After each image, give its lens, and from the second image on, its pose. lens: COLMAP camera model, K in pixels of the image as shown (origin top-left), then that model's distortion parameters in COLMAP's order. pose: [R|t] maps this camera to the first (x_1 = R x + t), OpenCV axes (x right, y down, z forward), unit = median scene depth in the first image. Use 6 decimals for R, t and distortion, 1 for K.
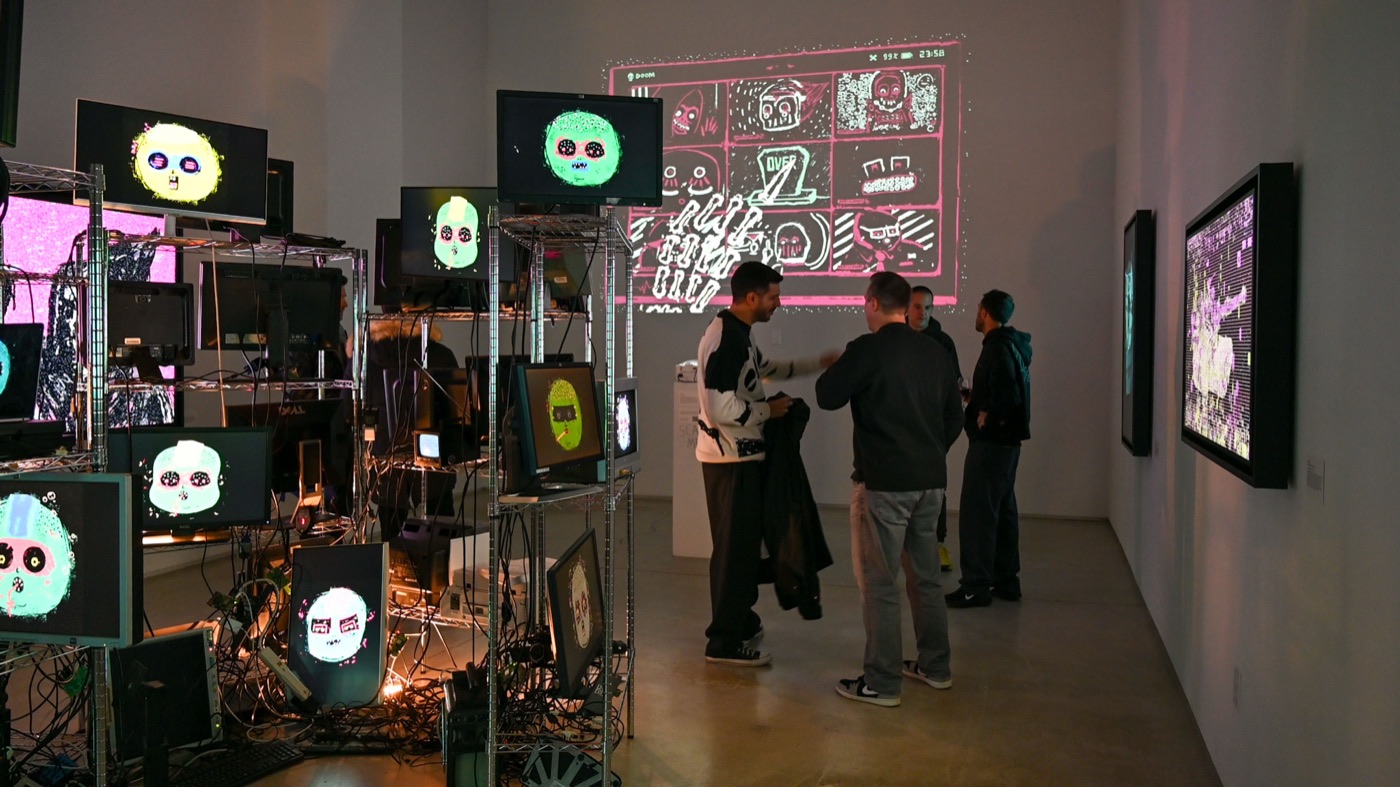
lens RADIAL K [[1028.3, 0, 751.3], [0, 1028.3, 375.5], [0, 0, 1]] dist [0.003987, 0.003382]
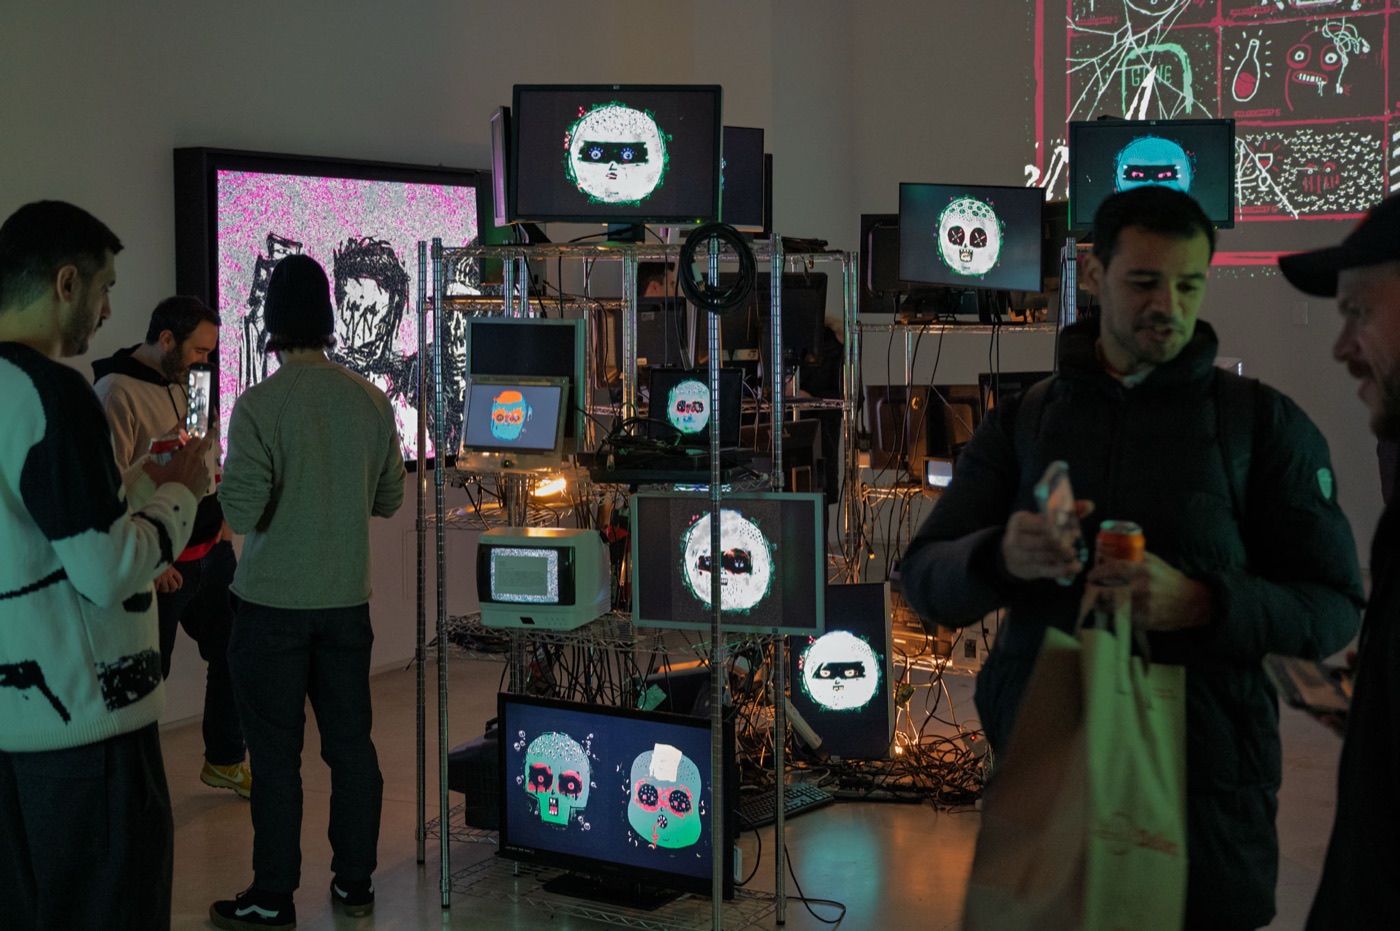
lens RADIAL K [[1932.4, 0, 754.1], [0, 1932.4, 351.8], [0, 0, 1]] dist [0.010863, 0.000000]
pose [[0.974640, -0.006959, -0.223670, -0.090876], [0.007227, 0.999974, 0.000379, -0.038580], [0.223661, -0.001986, 0.974665, -0.655686]]
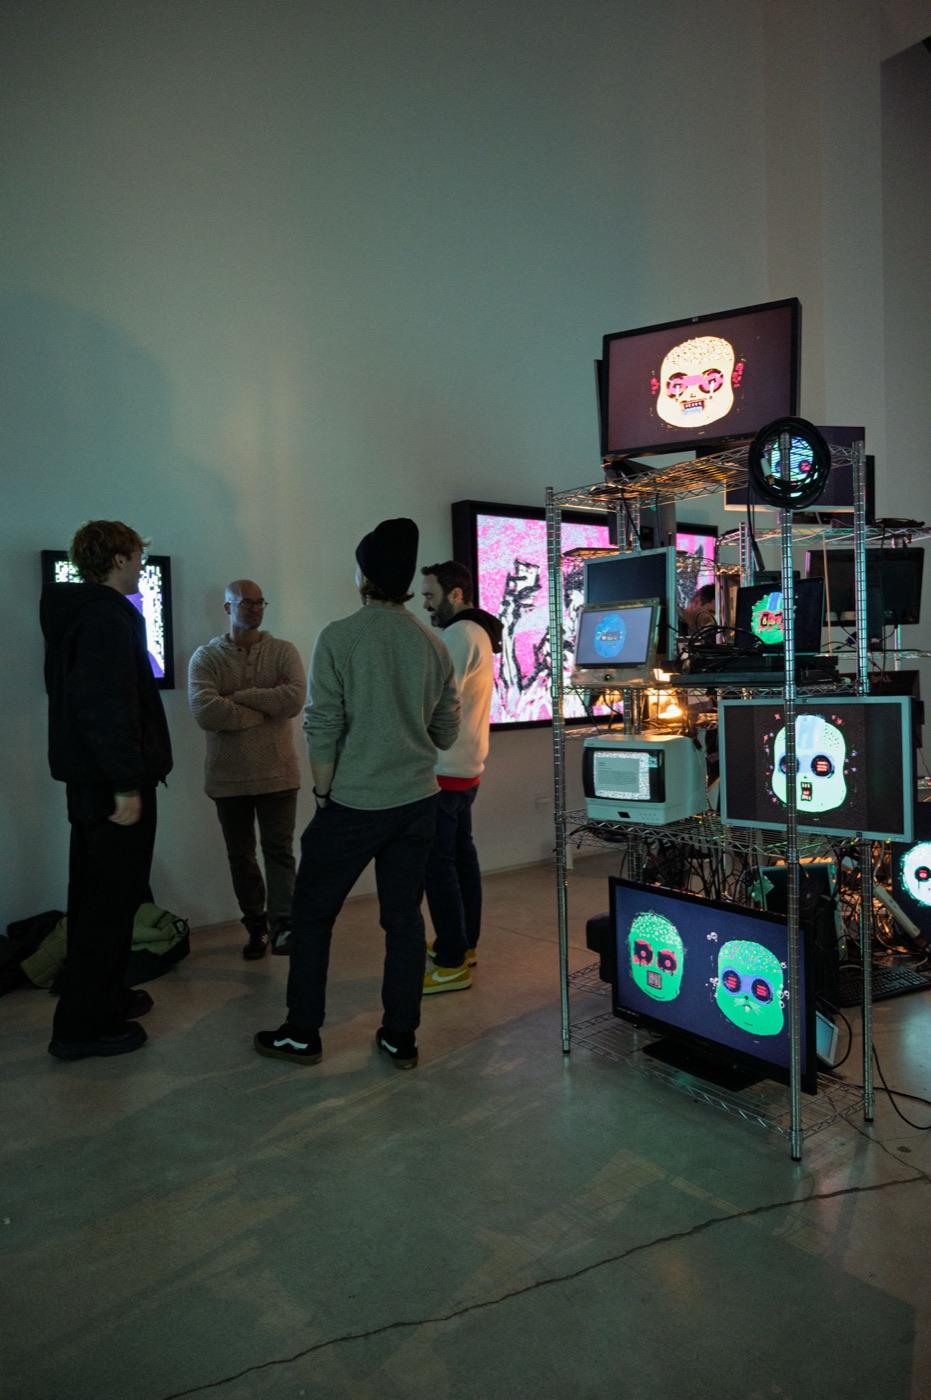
lens RADIAL K [[958.6, 0, 461.2], [0, 958.6, 702.9], [0, 0, 1]] dist [-0.010353, 0.008844]
pose [[0.796784, -0.010573, -0.604172, -0.186004], [0.017794, 0.999824, 0.005970, 0.046545], [0.604002, -0.015507, 0.796832, -0.098090]]
